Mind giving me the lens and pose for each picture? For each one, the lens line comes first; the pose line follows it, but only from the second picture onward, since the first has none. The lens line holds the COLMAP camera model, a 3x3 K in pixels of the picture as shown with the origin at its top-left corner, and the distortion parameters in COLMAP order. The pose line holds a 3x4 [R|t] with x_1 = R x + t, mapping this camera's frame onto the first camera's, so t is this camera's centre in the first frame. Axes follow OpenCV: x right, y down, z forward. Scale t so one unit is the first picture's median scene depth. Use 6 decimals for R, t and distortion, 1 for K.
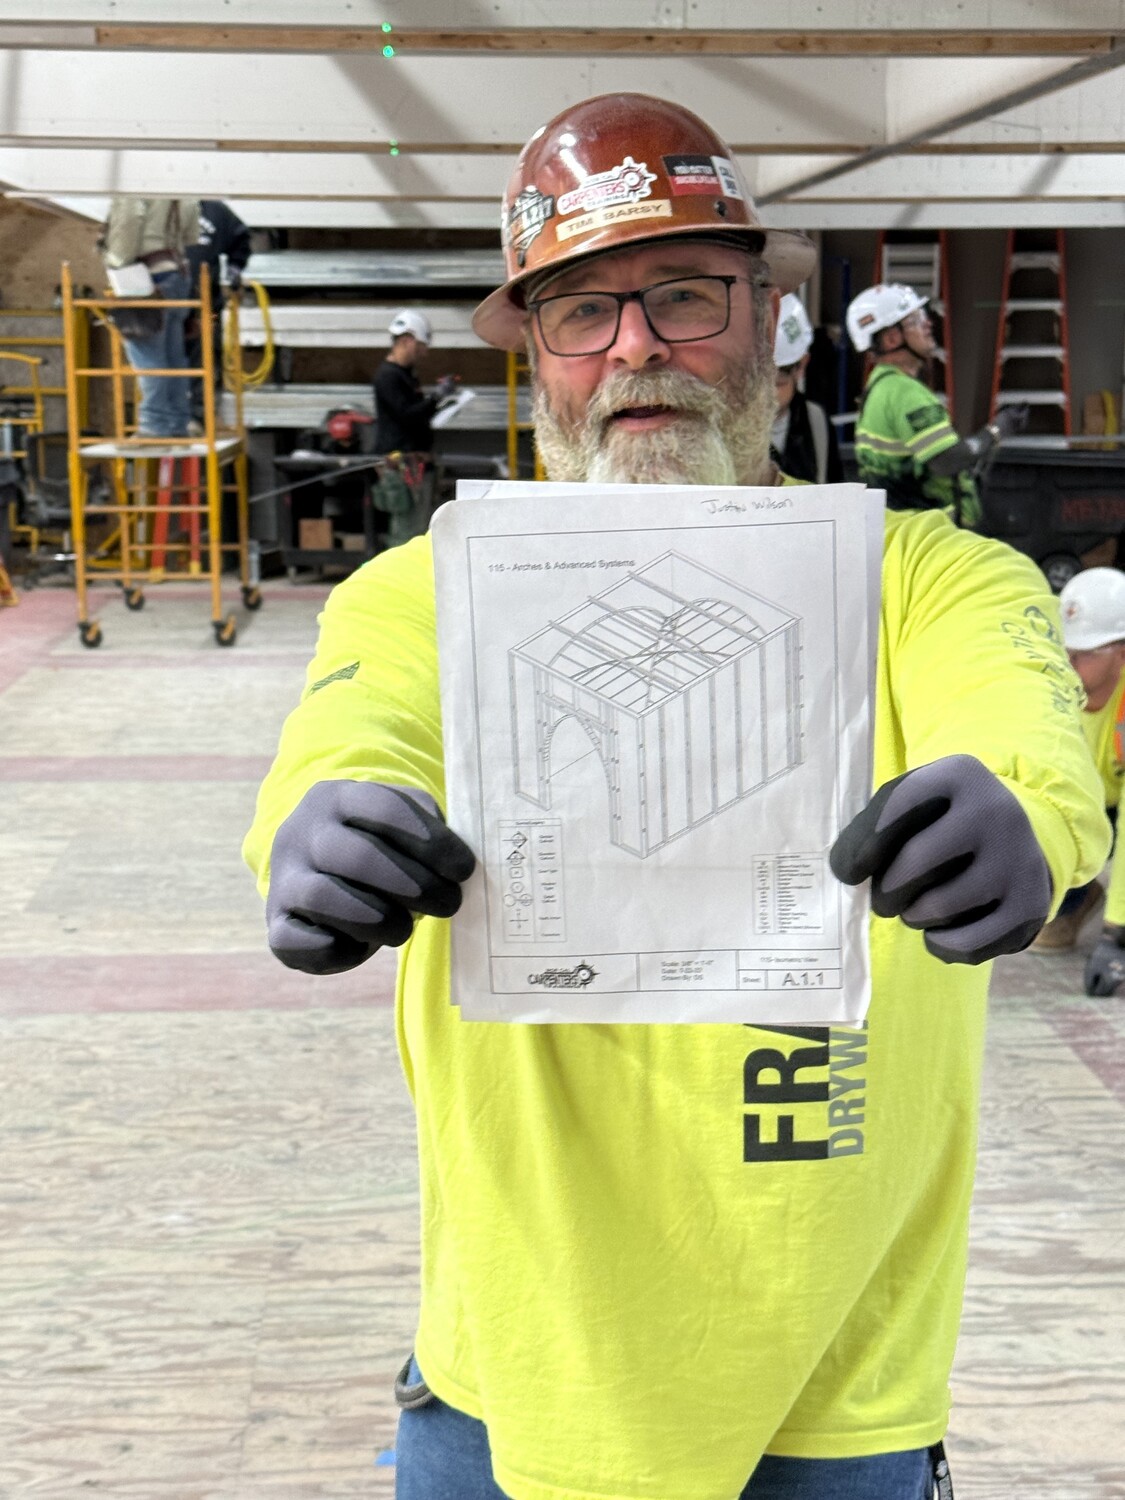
lens RADIAL K [[2487.3, 0, 562.5], [0, 2487.3, 750.0], [0, 0, 1]] dist [-0.027692, -0.086356]
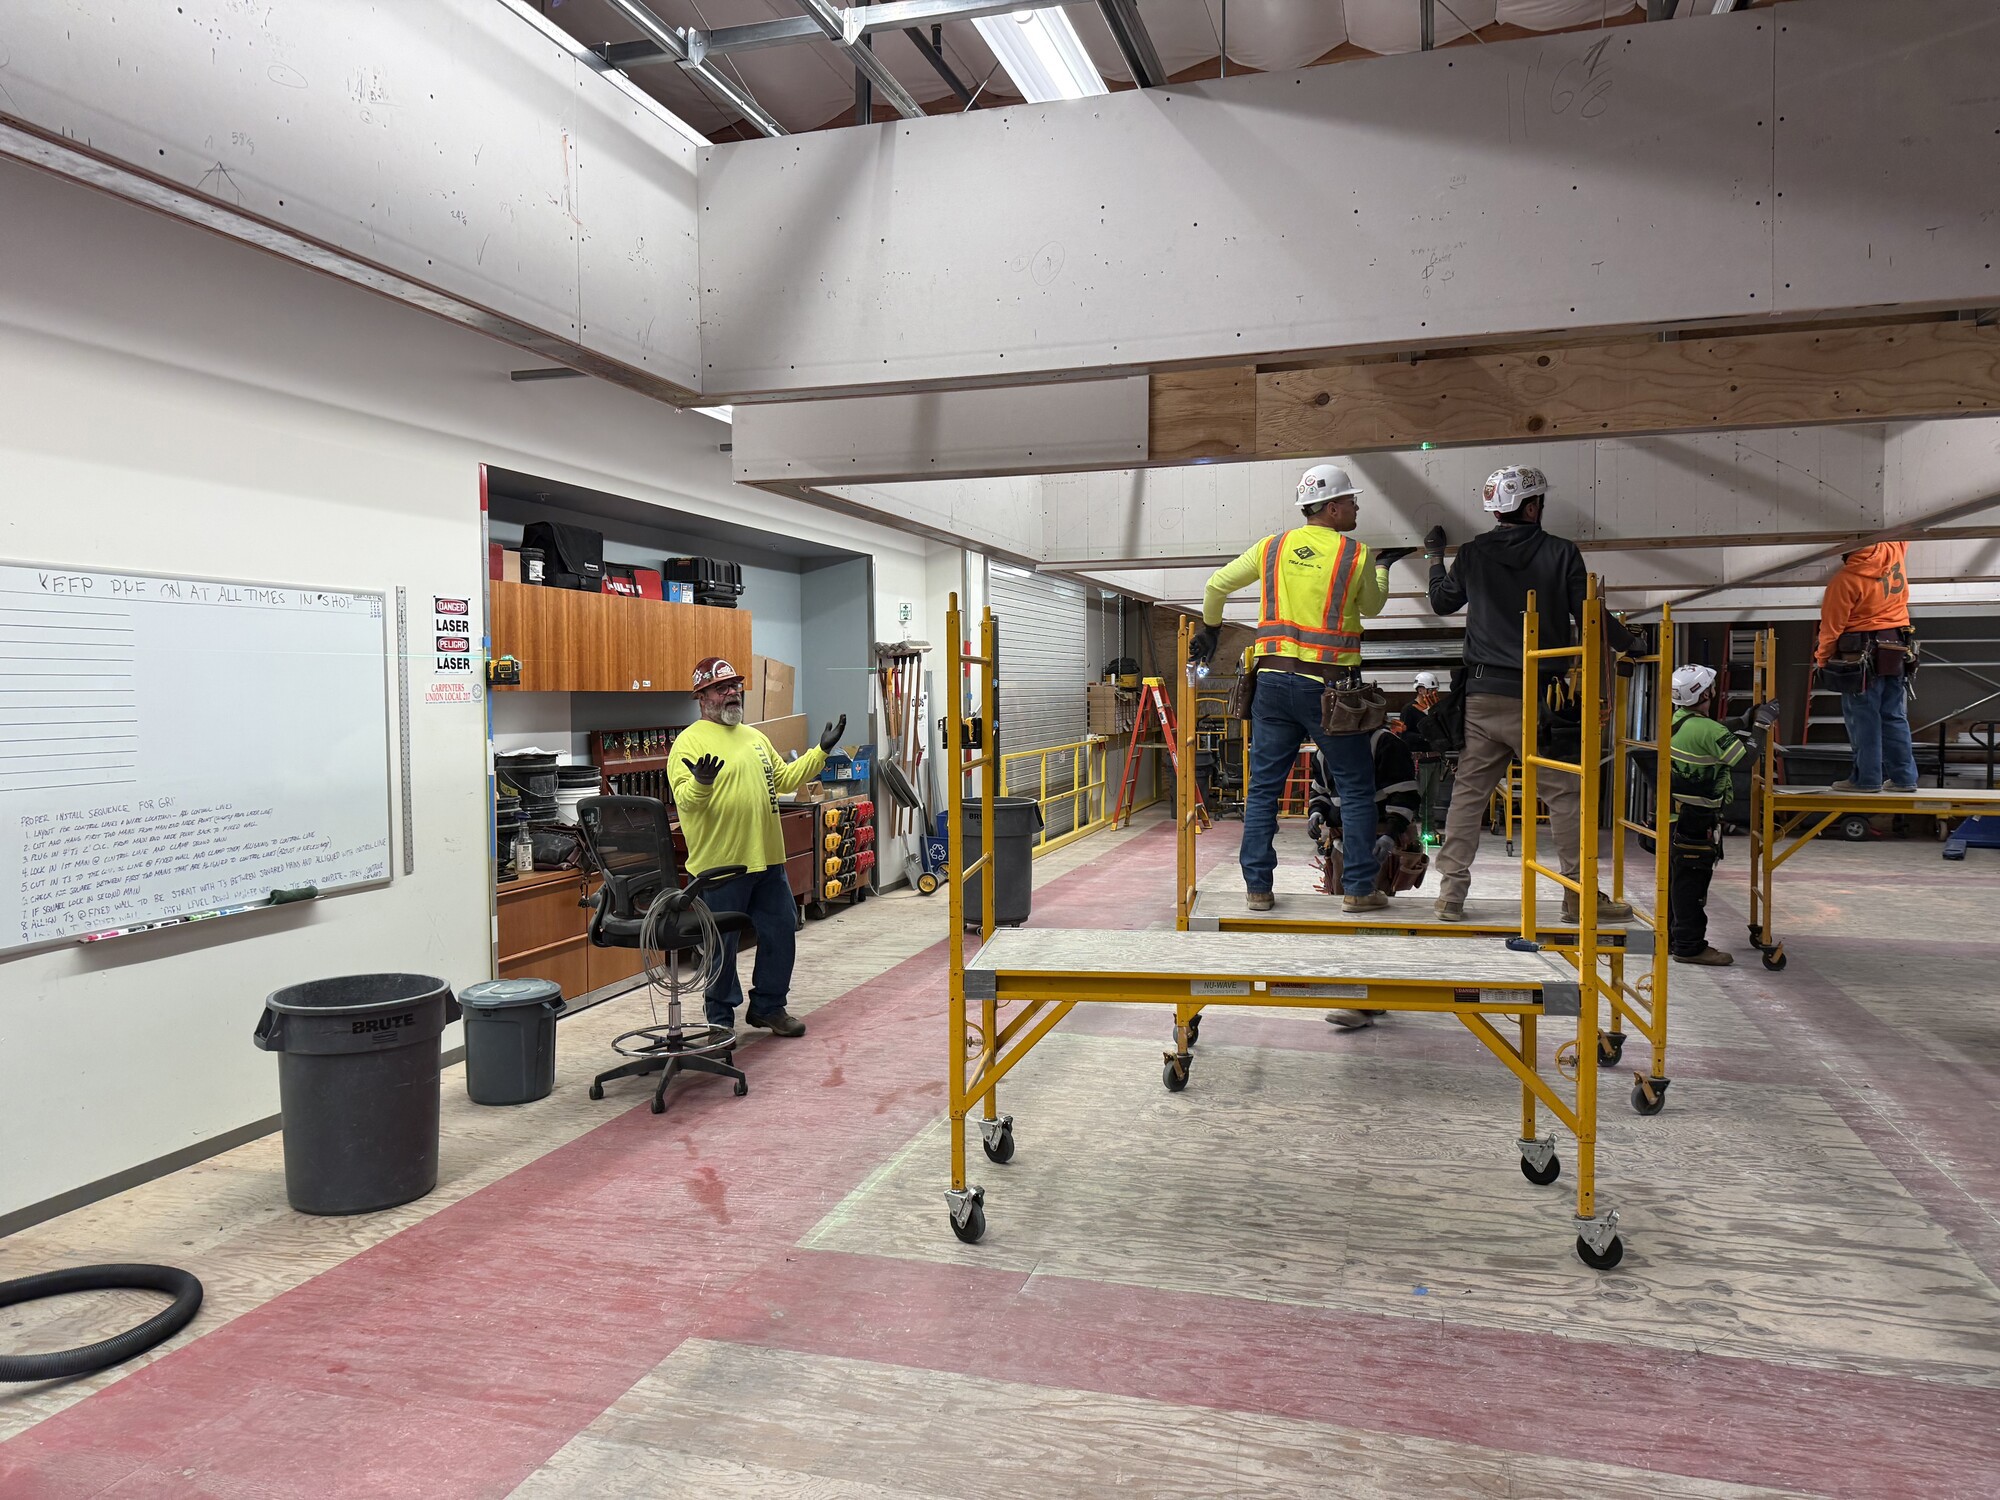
lens RADIAL K [[1418.0, 0, 1000.0], [0, 1418.0, 750.0], [0, 0, 1]] dist [0.077567, -0.092228]
pose [[0.938645, 0.009263, -0.344761, 0.003581], [-0.046571, 0.993888, -0.100089, -0.005422], [0.341727, 0.110004, 0.933339, -0.174976]]
